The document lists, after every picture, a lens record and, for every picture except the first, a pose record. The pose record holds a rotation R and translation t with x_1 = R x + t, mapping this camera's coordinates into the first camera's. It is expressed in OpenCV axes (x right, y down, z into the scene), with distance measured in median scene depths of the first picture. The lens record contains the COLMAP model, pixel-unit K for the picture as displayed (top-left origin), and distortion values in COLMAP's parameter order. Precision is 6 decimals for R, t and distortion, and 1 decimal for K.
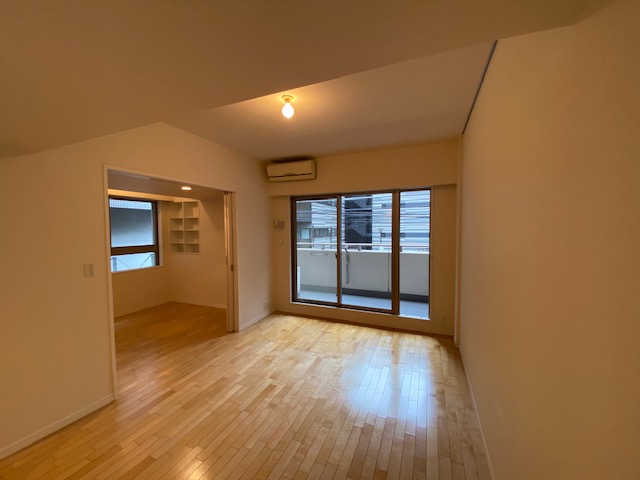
lens RADIAL K [[258.5, 0, 320.0], [0, 258.5, 240.0], [0, 0, 1]] dist [0.017622, -0.019512]
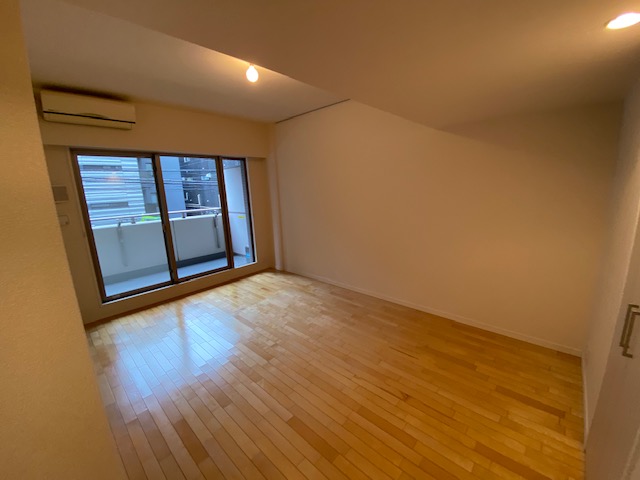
lens RADIAL K [[258.5, 0, 320.0], [0, 258.5, 240.0], [0, 0, 1]] dist [0.017622, -0.019512]
pose [[0.320105, -0.192701, 0.927577, -0.623259], [0.083842, 0.981016, 0.174869, -0.005454], [-0.943665, 0.021794, 0.330184, 0.239254]]
